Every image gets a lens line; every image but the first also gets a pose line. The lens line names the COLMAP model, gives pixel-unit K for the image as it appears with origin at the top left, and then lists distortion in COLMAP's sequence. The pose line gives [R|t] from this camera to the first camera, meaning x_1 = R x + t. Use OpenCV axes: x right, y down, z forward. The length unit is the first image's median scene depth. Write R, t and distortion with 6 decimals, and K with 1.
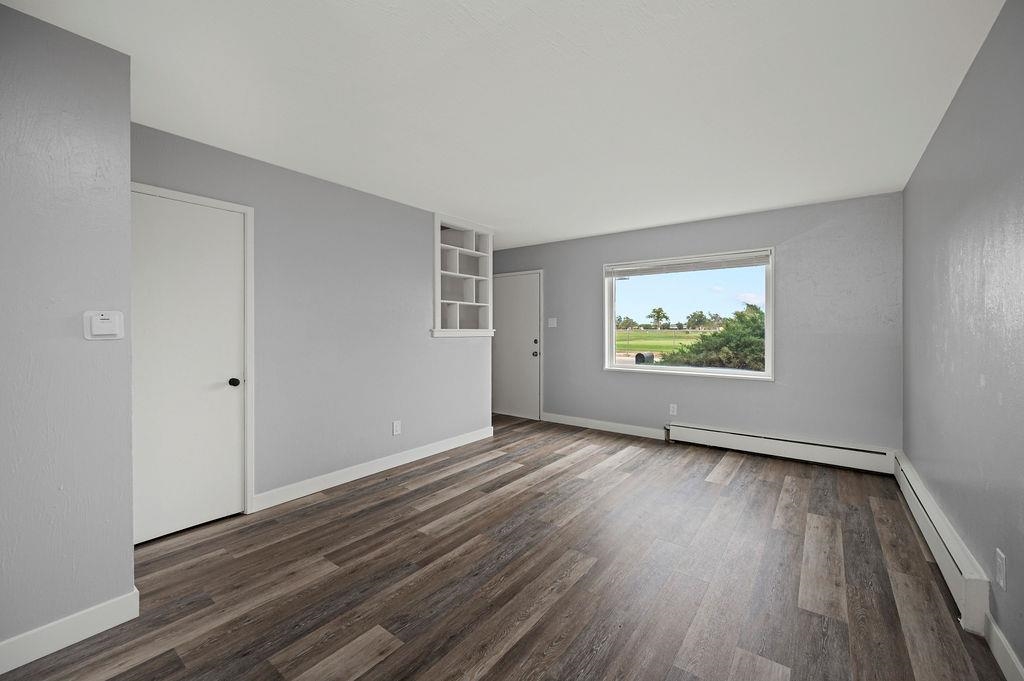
lens RADIAL K [[415.7, 0, 512.9], [0, 415.7, 334.0], [0, 0, 1]] dist [0.001388, 0.000204]
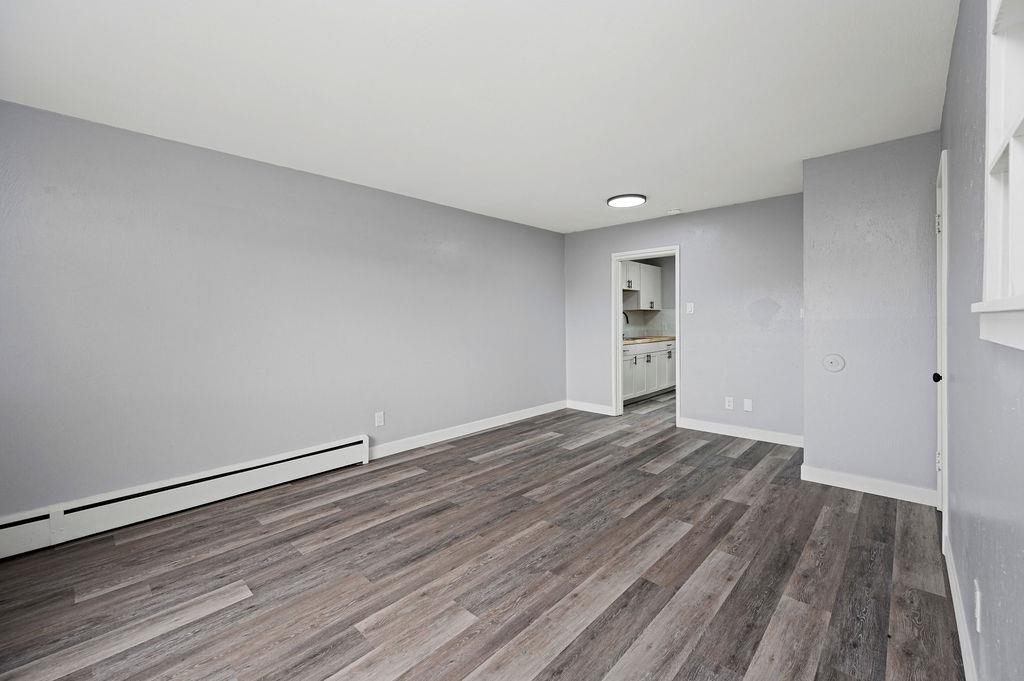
lens RADIAL K [[415.7, 0, 510.4], [0, 415.7, 331.6], [0, 0, 1]] dist [0.001388, 0.000204]
pose [[-0.993169, 0.007954, 0.116414, 0.071430], [0.012035, 0.999336, 0.034391, -0.012894], [-0.116063, 0.035557, -0.992605, 1.895881]]
